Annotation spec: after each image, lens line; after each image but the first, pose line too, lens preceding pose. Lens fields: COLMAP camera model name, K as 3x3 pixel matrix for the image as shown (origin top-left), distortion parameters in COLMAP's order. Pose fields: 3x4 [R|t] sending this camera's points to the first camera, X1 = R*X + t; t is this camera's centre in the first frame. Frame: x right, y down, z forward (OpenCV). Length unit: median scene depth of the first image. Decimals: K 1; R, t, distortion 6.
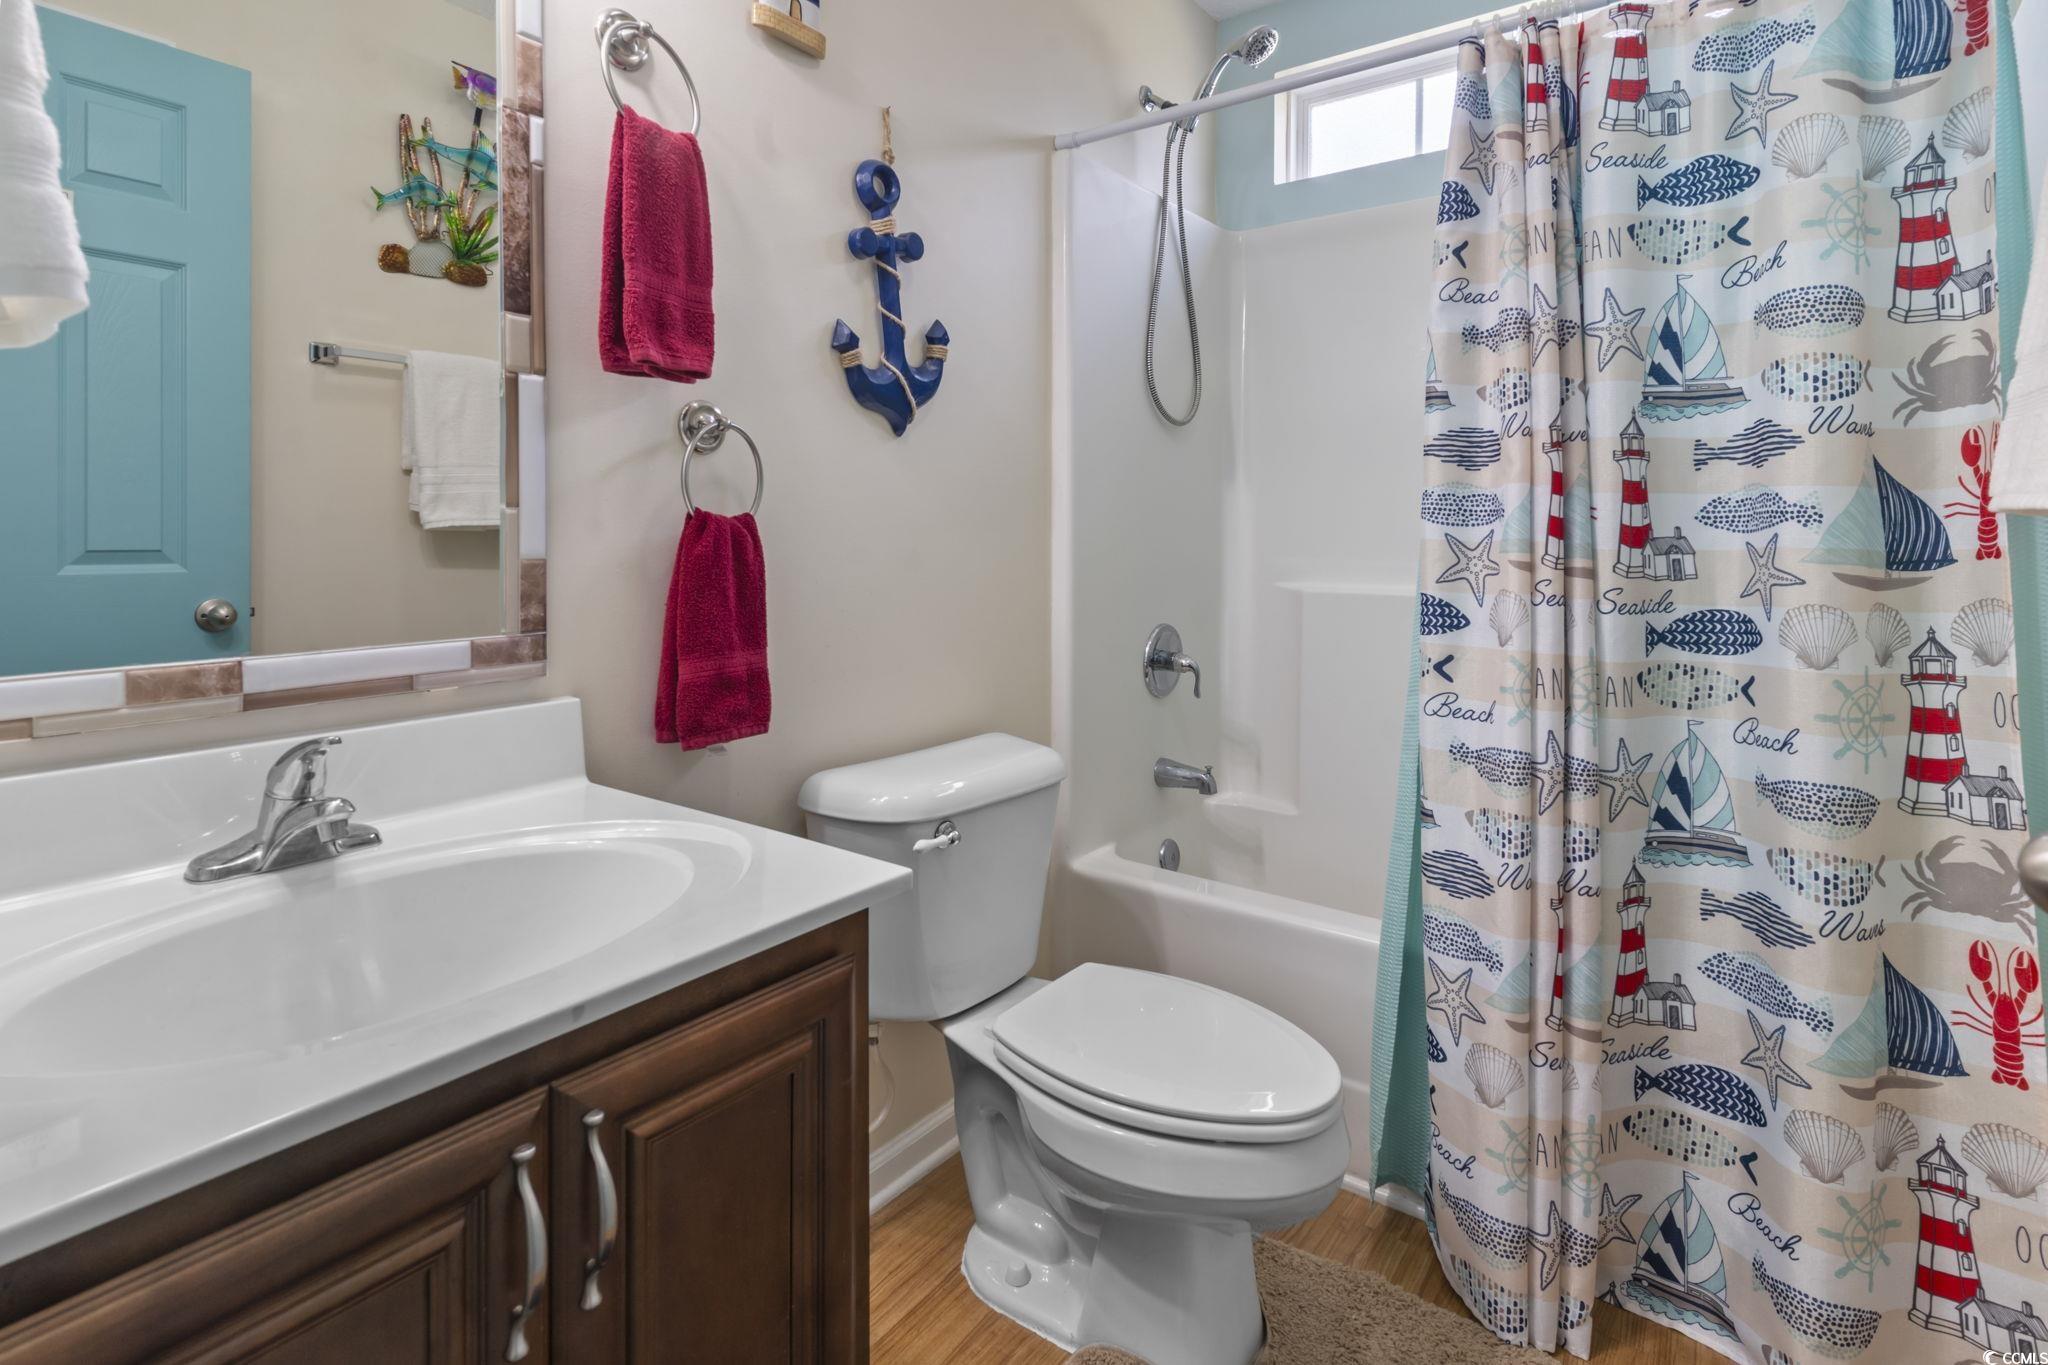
lens RADIAL K [[1002.5, 0, 1026.2], [0, 1002.5, 546.8], [0, 0, 1]] dist [0.002794, 0.000493]
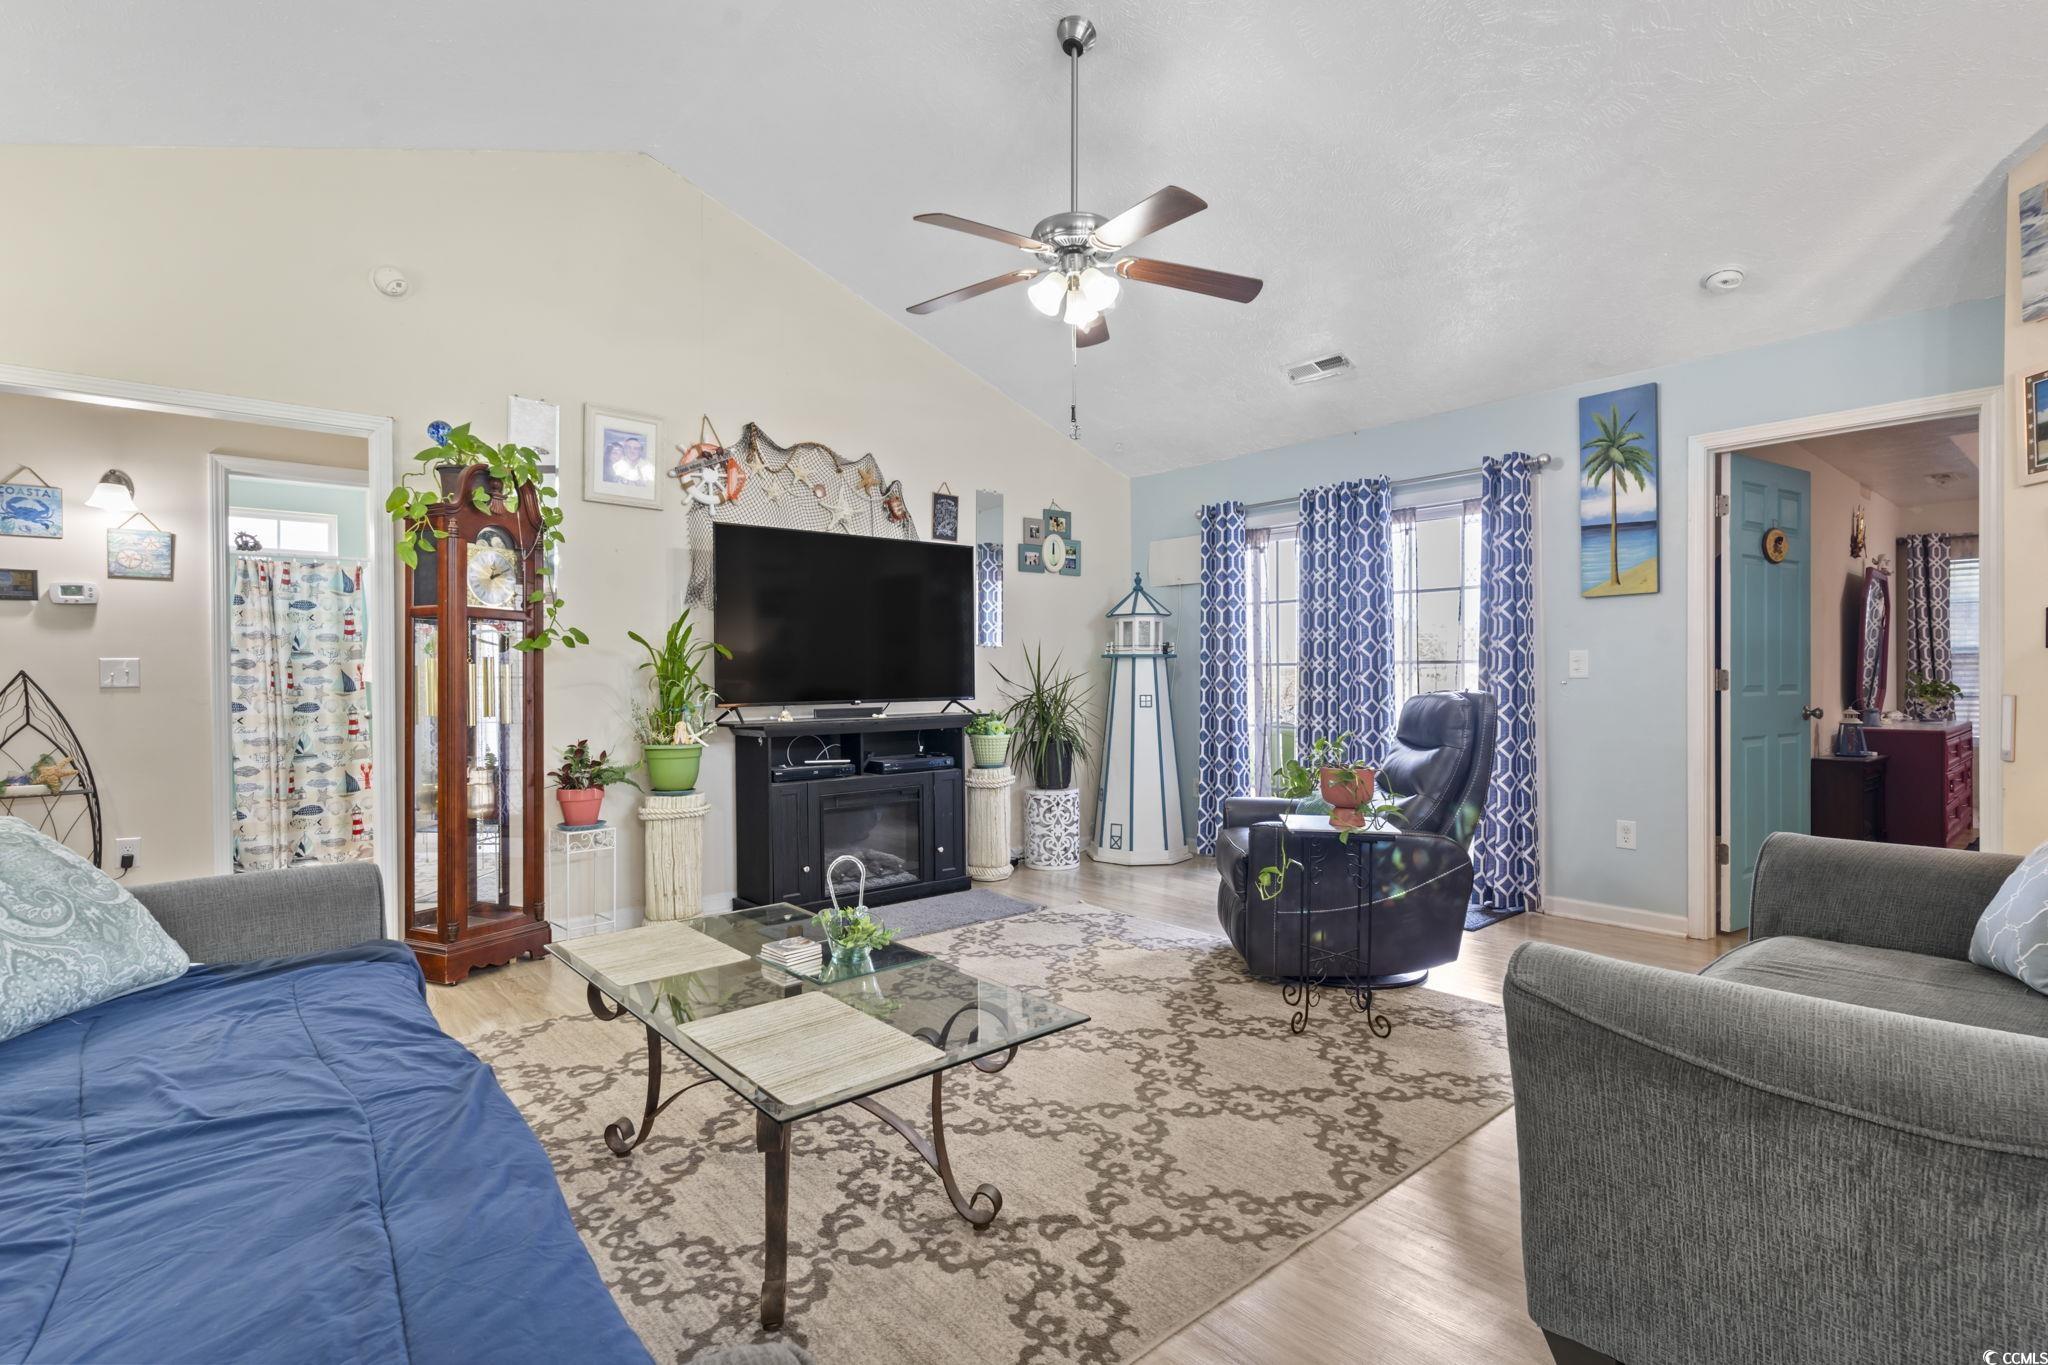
lens RADIAL K [[1002.5, 0, 1046.3], [0, 1002.5, 676.8], [0, 0, 1]] dist [0.002794, 0.000493]
pose [[0.215857, -0.006360, 0.976404, -2.930219], [0.020922, 0.999779, 0.001887, 0.009294], [-0.976201, 0.020021, 0.215943, -3.129615]]
